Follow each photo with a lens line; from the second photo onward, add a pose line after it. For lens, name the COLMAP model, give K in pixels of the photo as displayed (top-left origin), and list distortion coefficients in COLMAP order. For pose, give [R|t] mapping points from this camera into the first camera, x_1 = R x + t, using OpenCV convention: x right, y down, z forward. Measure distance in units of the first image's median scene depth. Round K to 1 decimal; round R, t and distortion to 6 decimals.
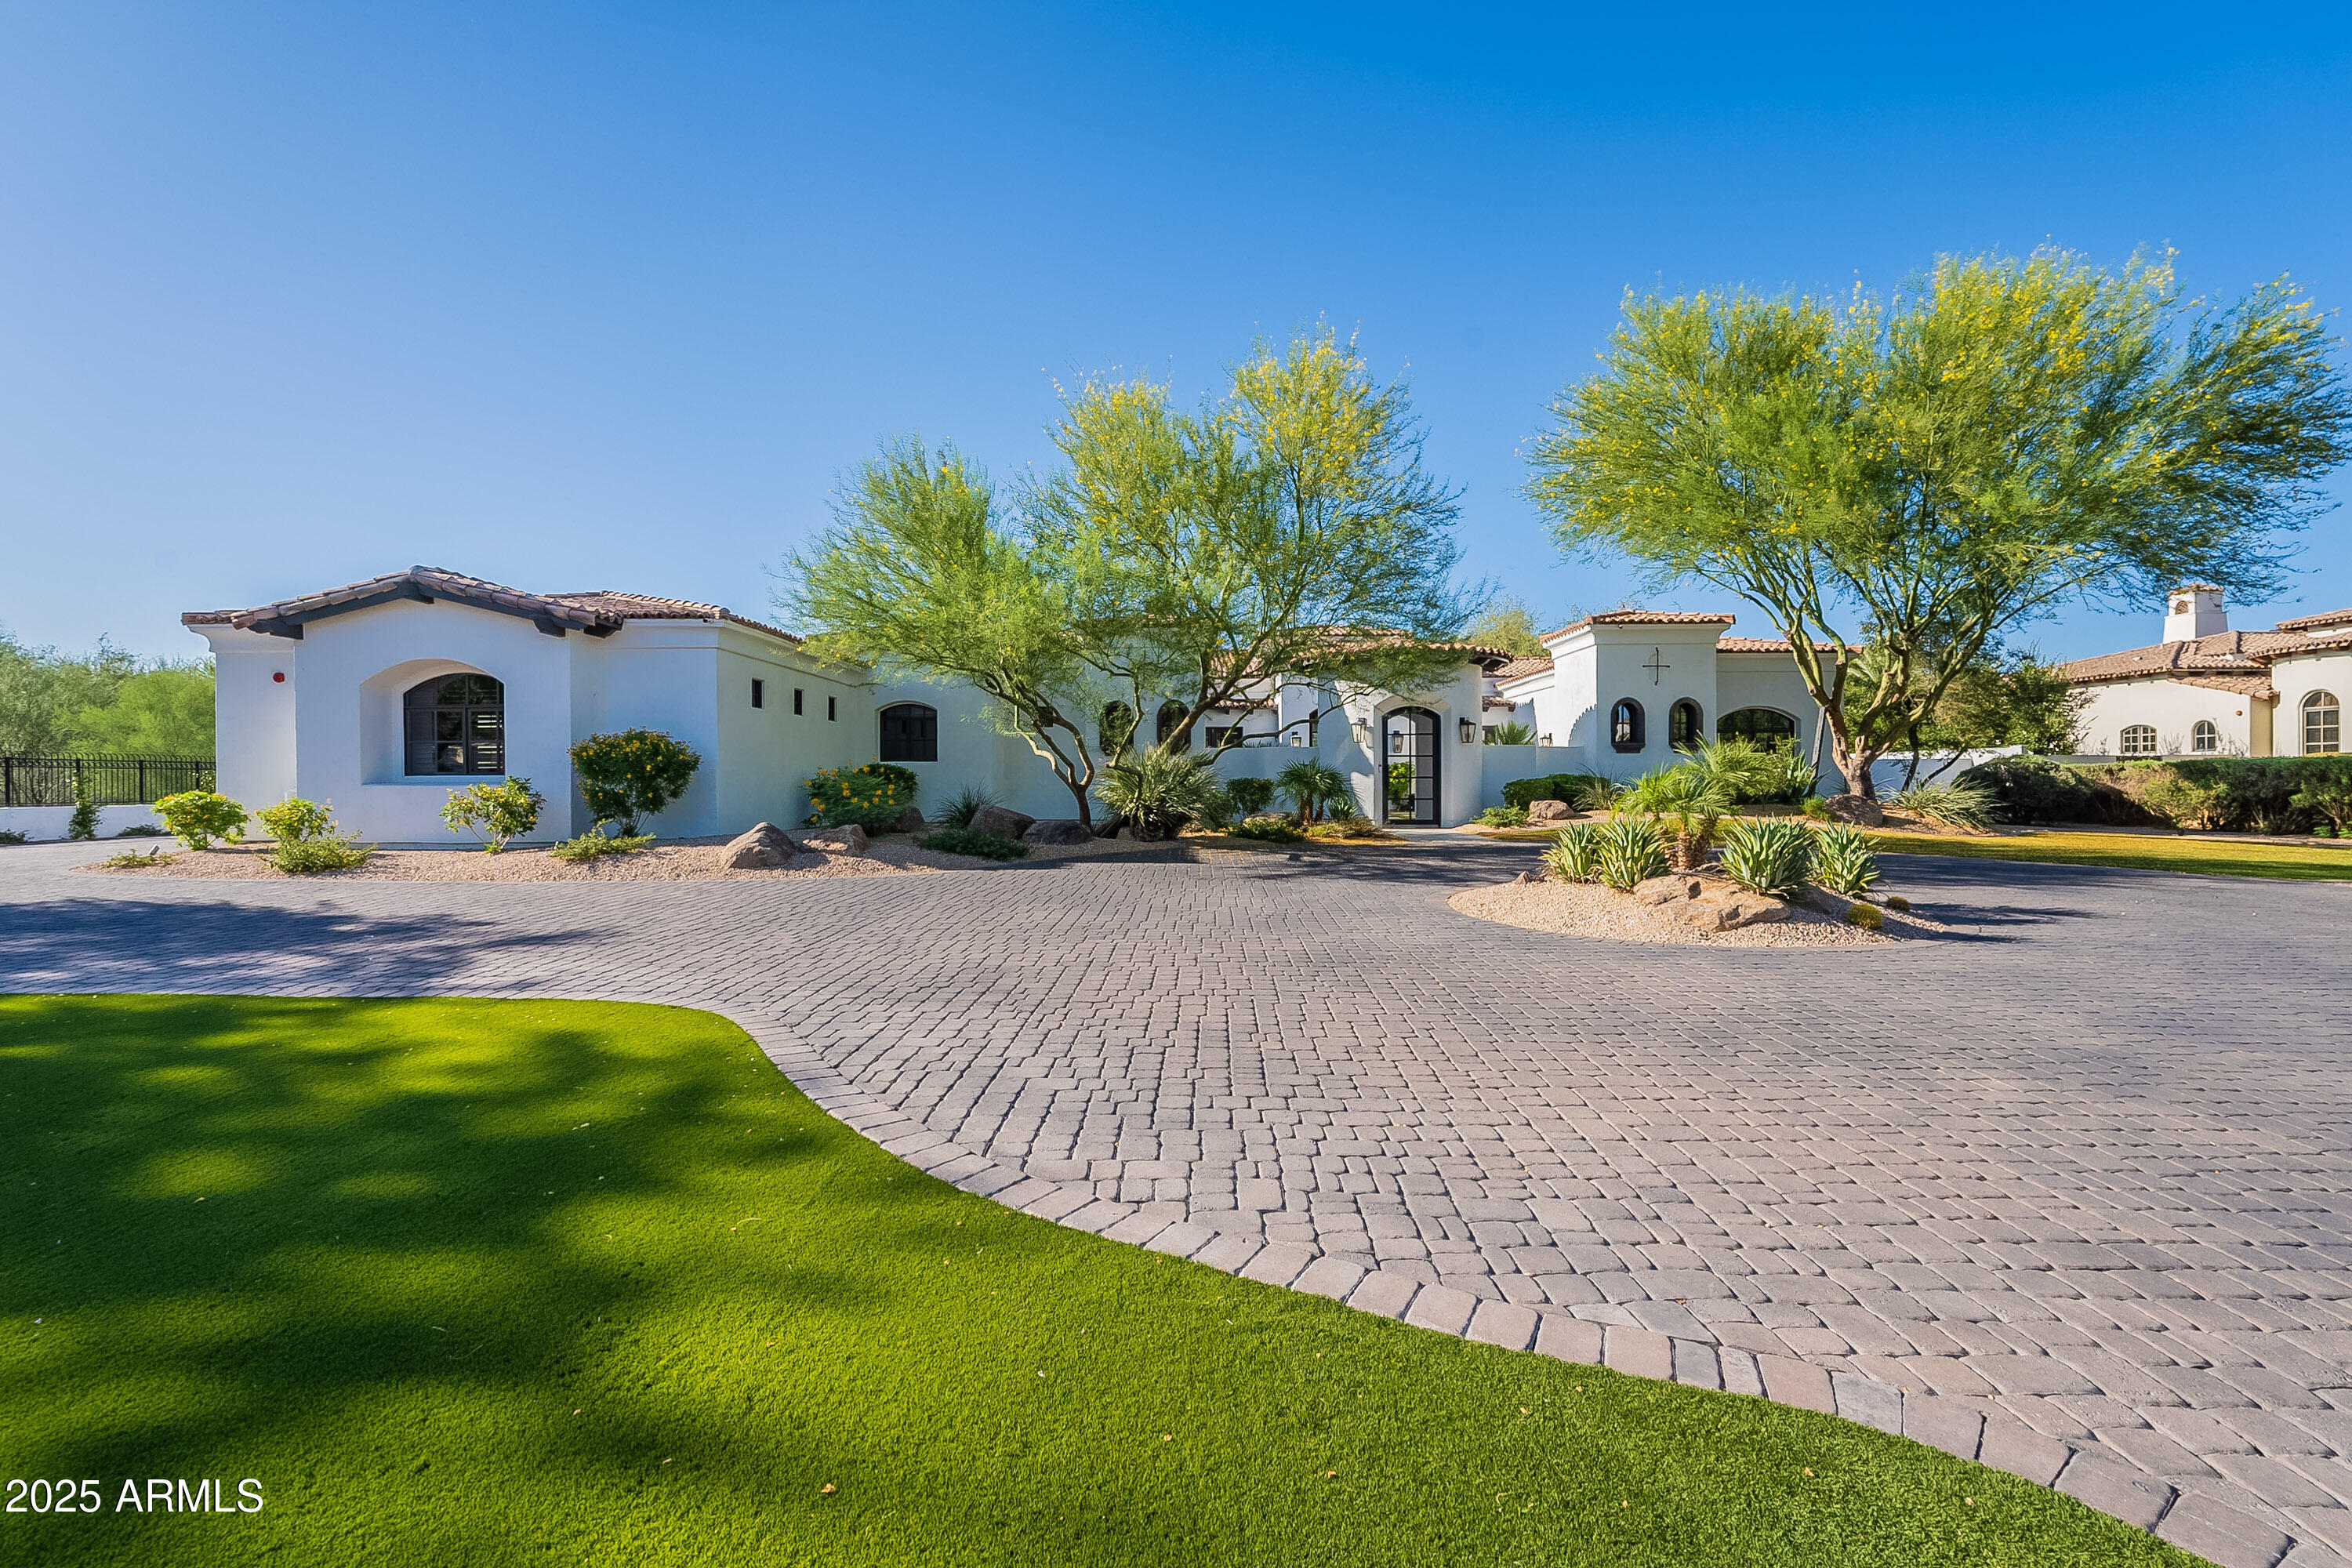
lens RADIAL K [[1032.0, 0, 1183.6], [0, 1032.0, 781.2], [0, 0, 1]] dist [-0.004905, 0.001063]
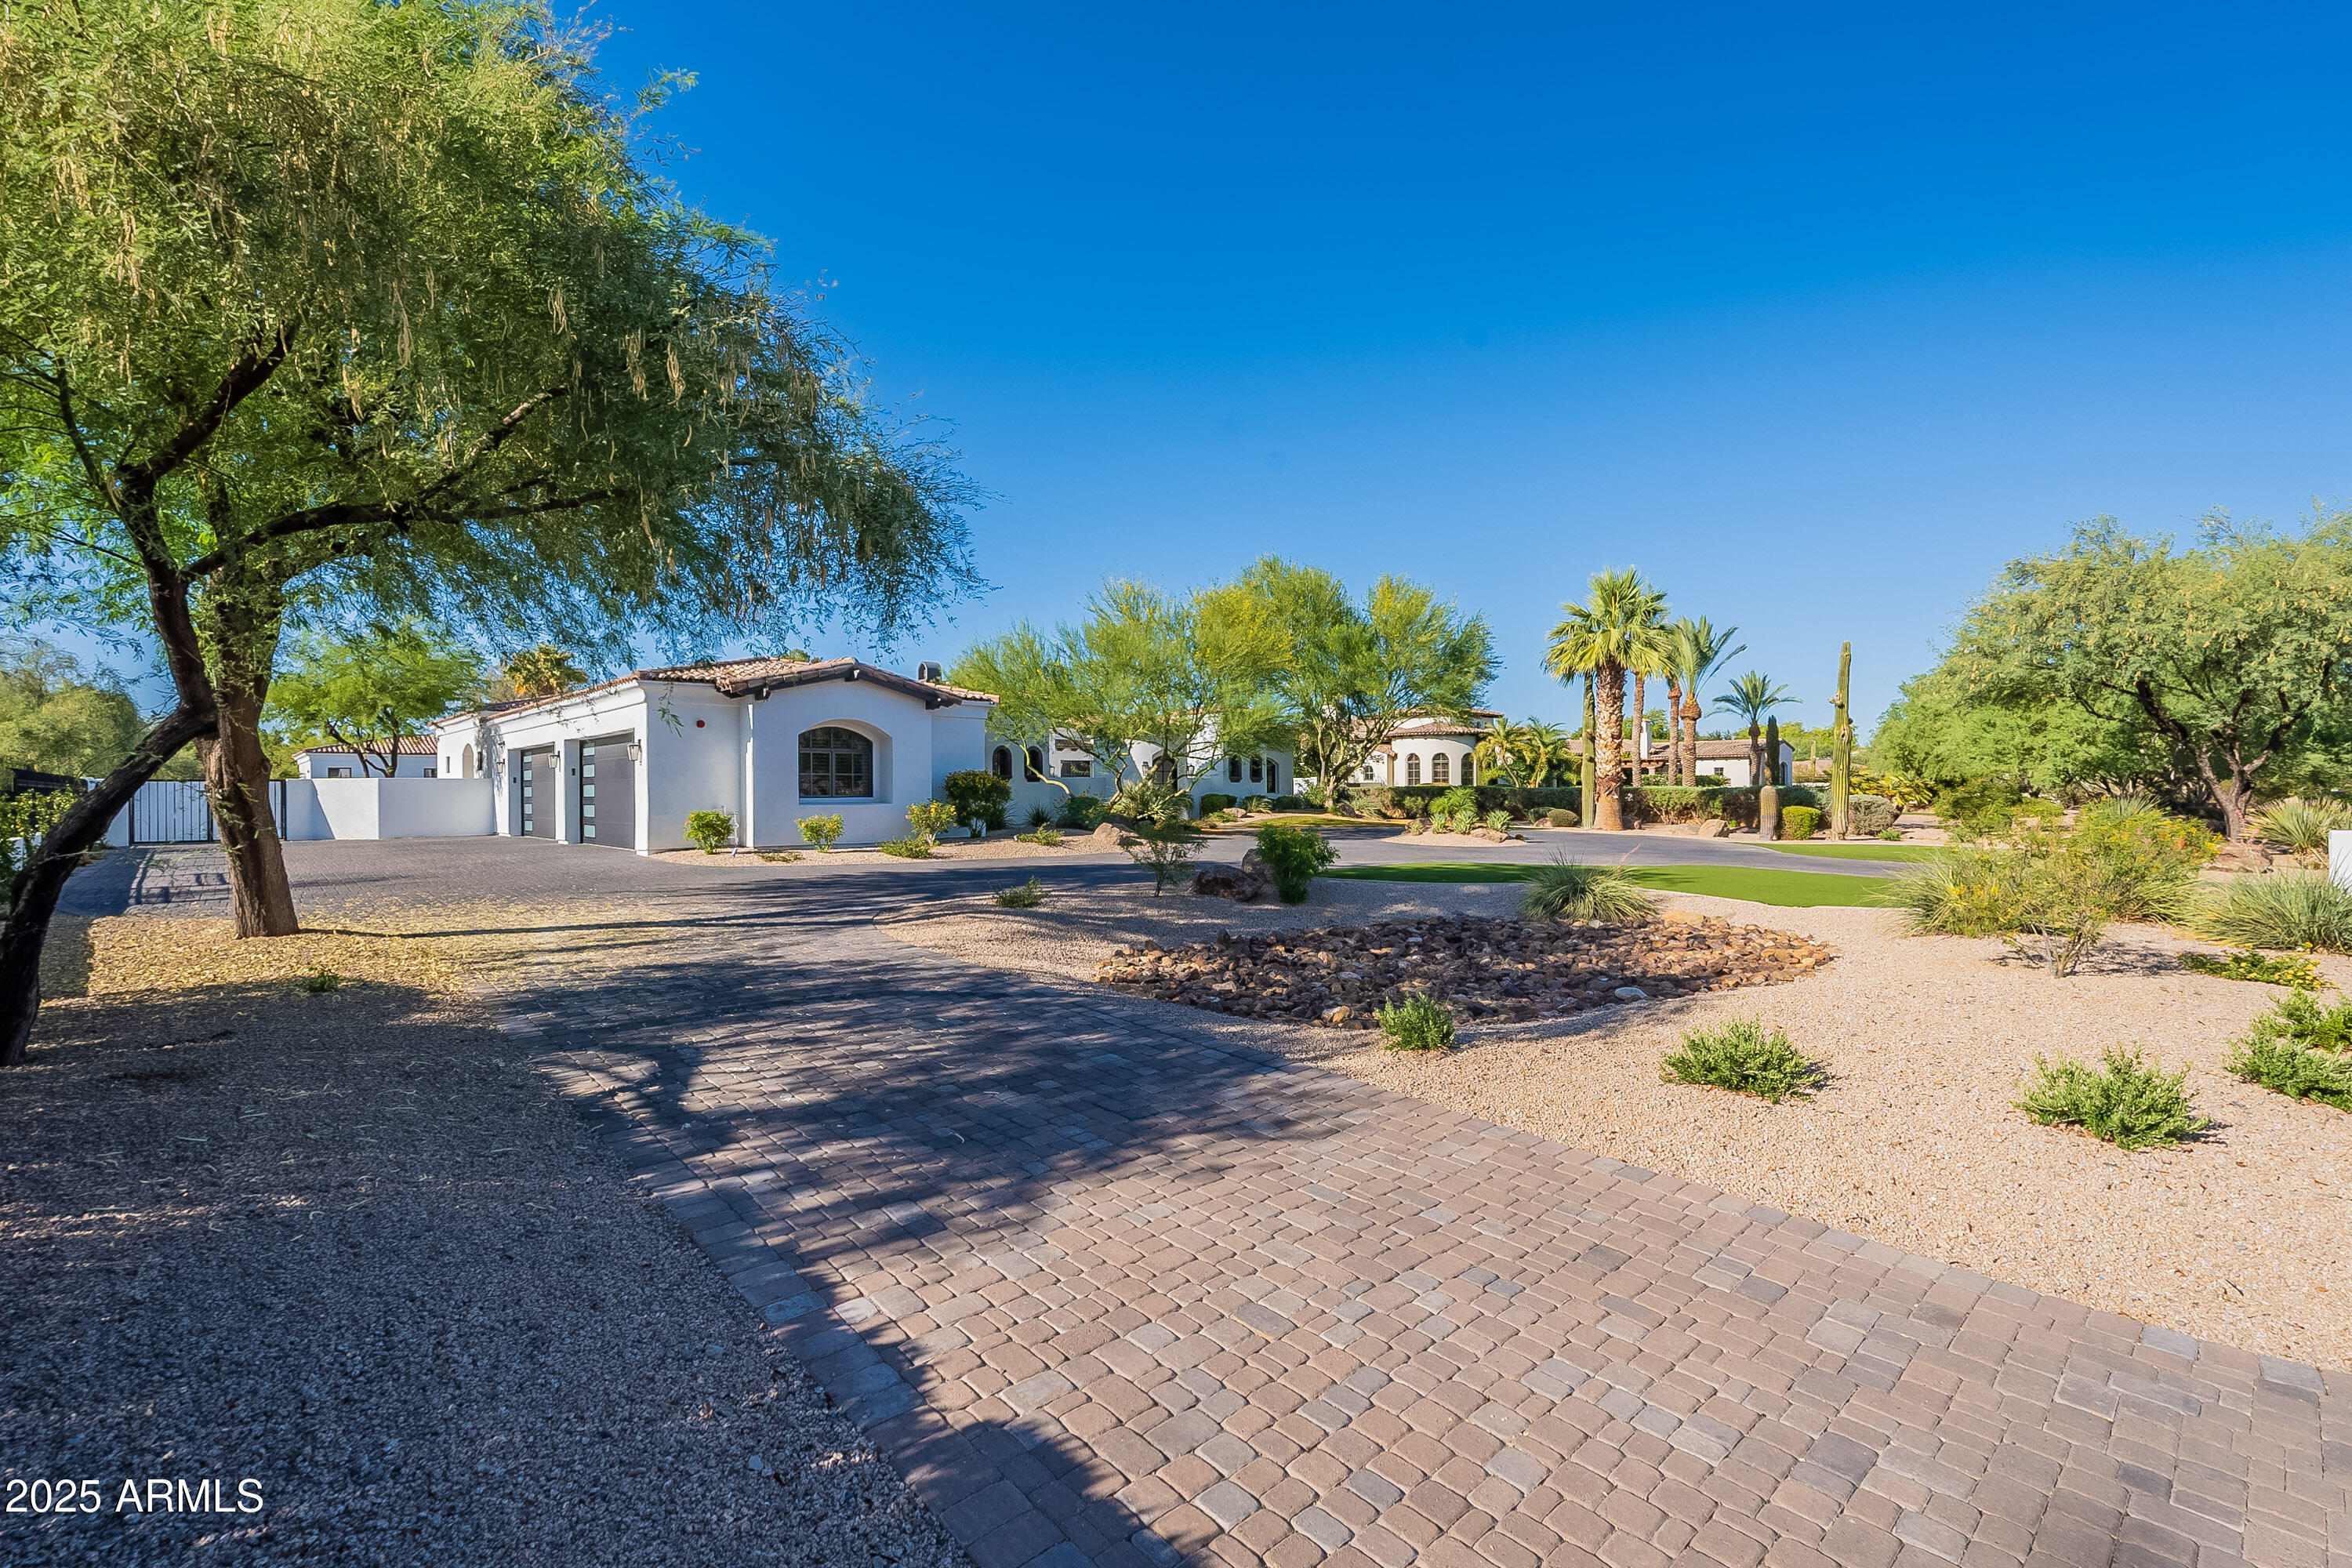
lens RADIAL K [[1032.0, 0, 1178.2], [0, 1032.0, 791.2], [0, 0, 1]] dist [-0.004905, 0.001063]
pose [[0.719209, -0.002187, 0.694790, -0.928873], [0.010470, 0.999916, -0.007691, 0.000916], [-0.694715, 0.012806, 0.719171, -0.249843]]
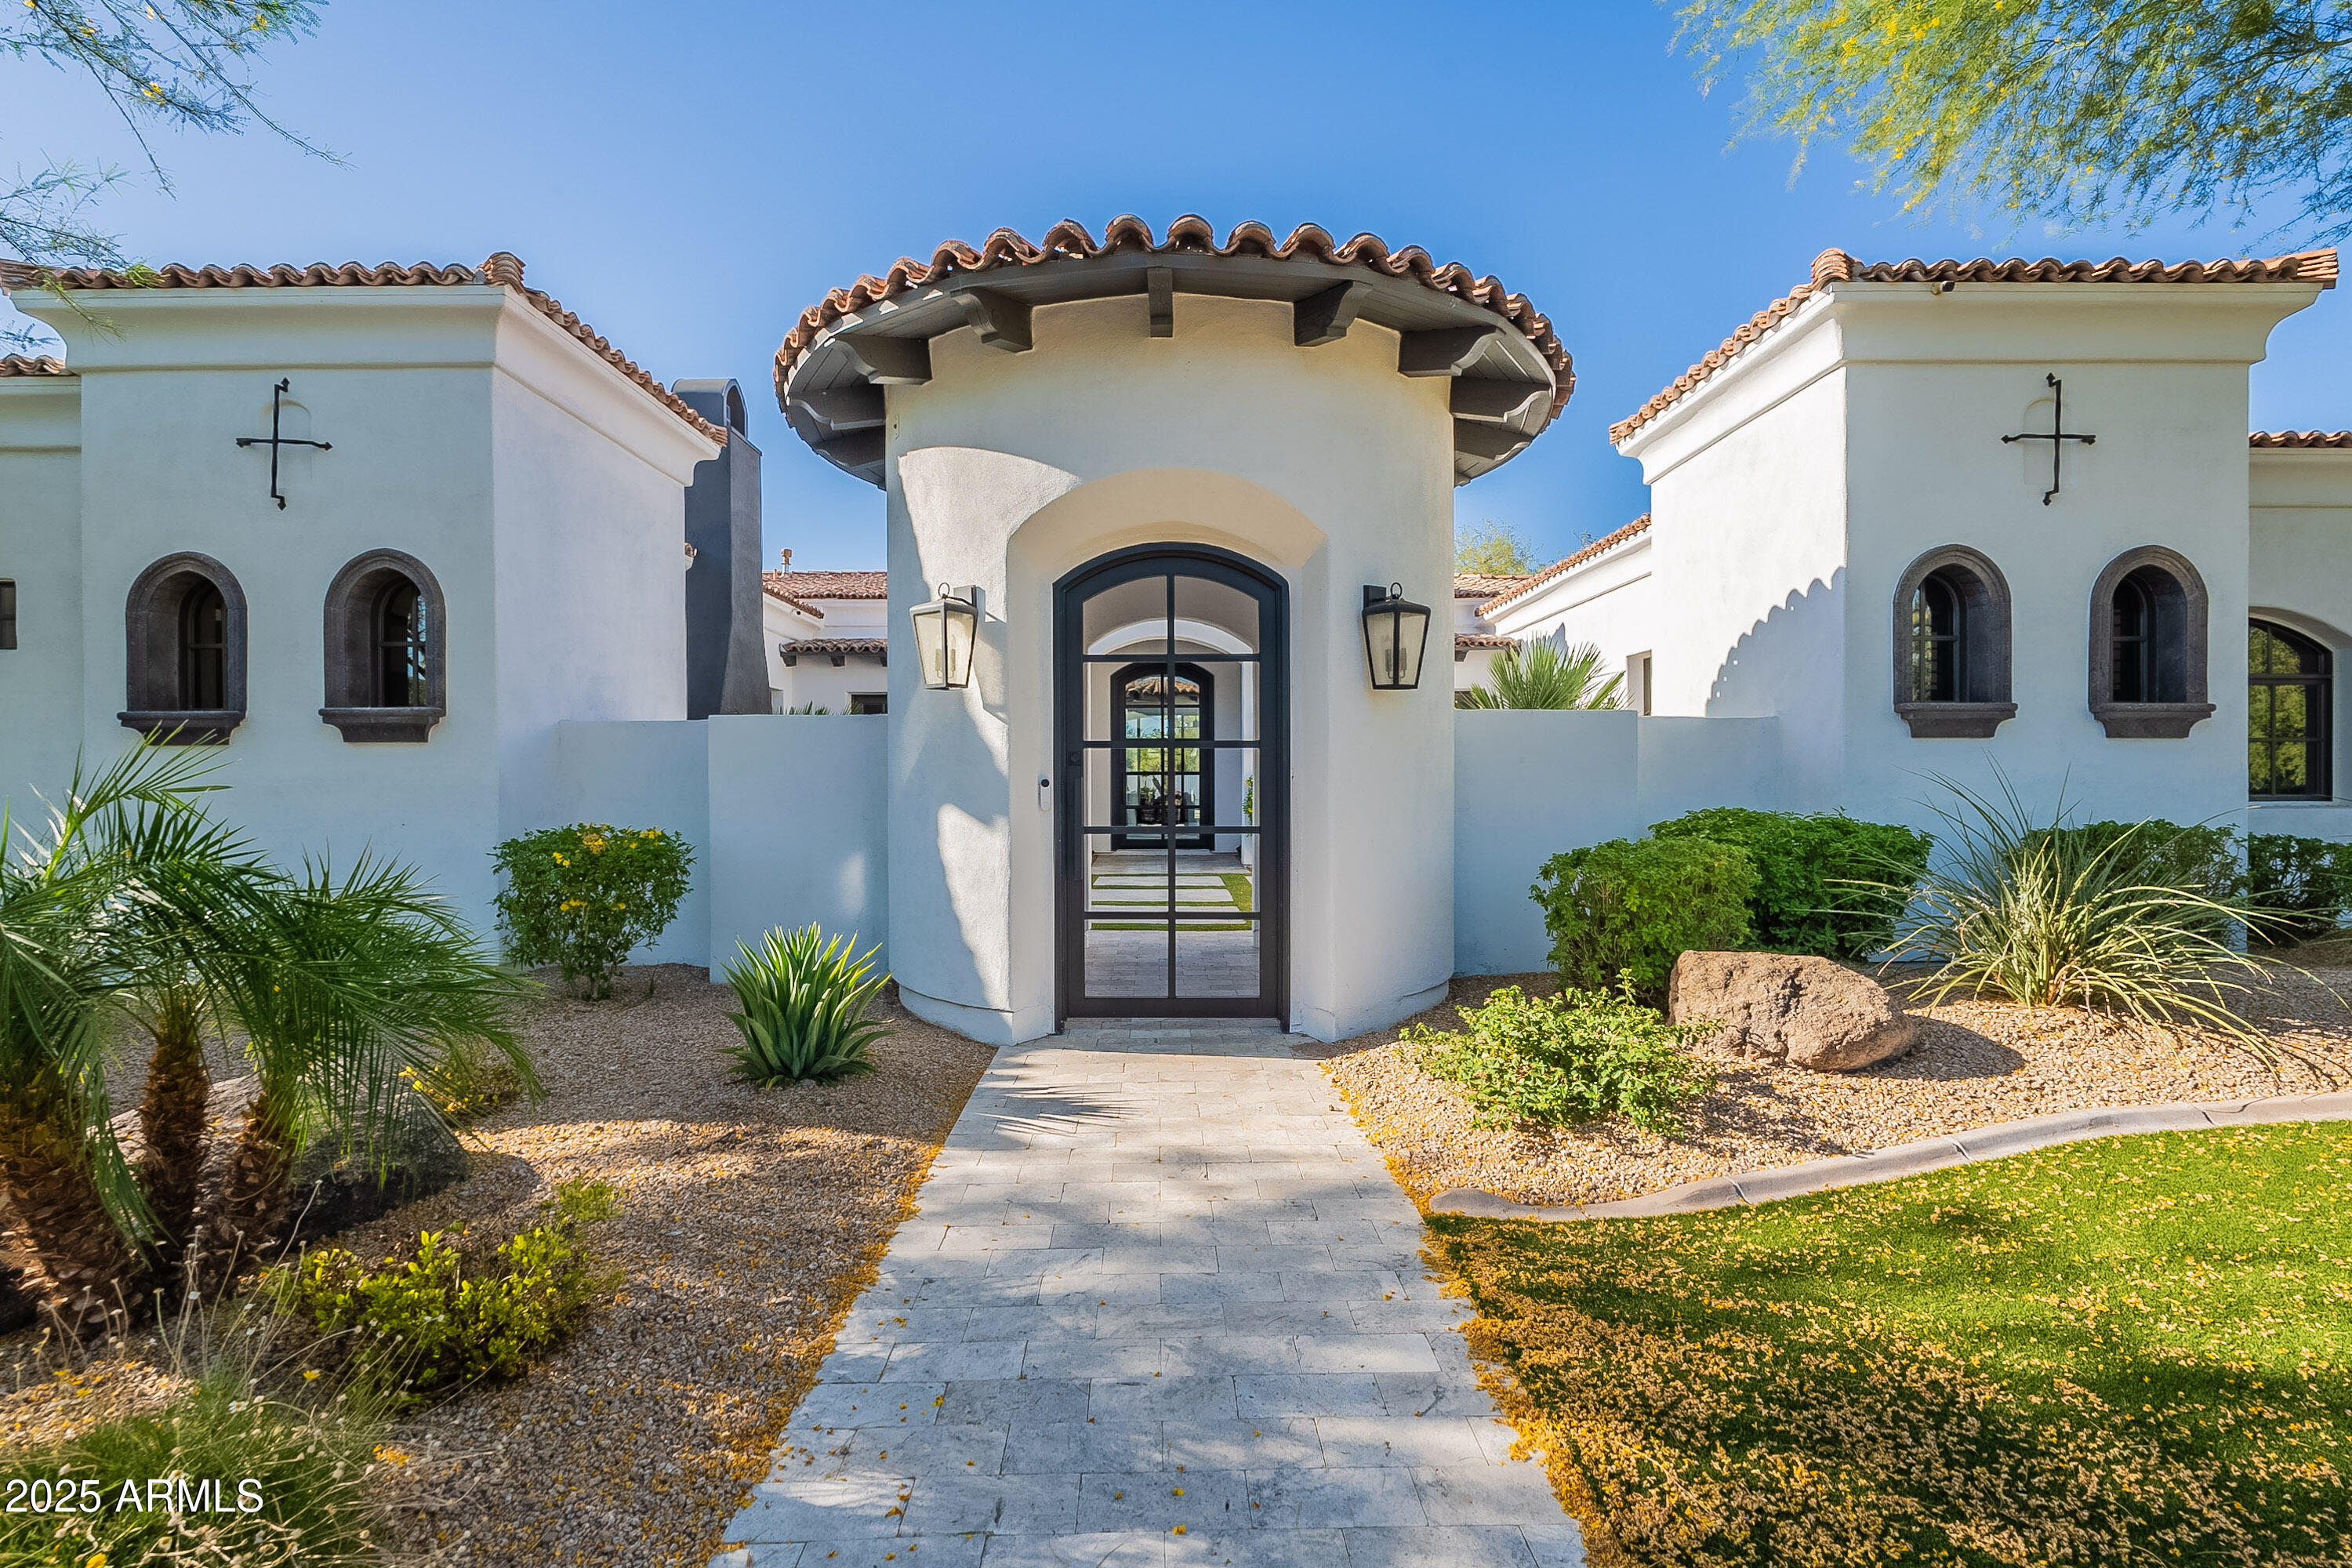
lens RADIAL K [[1032.0, 0, 1171.4], [0, 1032.0, 770.3], [0, 0, 1]] dist [-0.004905, 0.001063]
pose [[0.999883, 0.003334, 0.014946, 0.215184], [-0.003379, 0.999990, 0.002993, -0.018511], [-0.014936, -0.003043, 0.999884, 0.745647]]
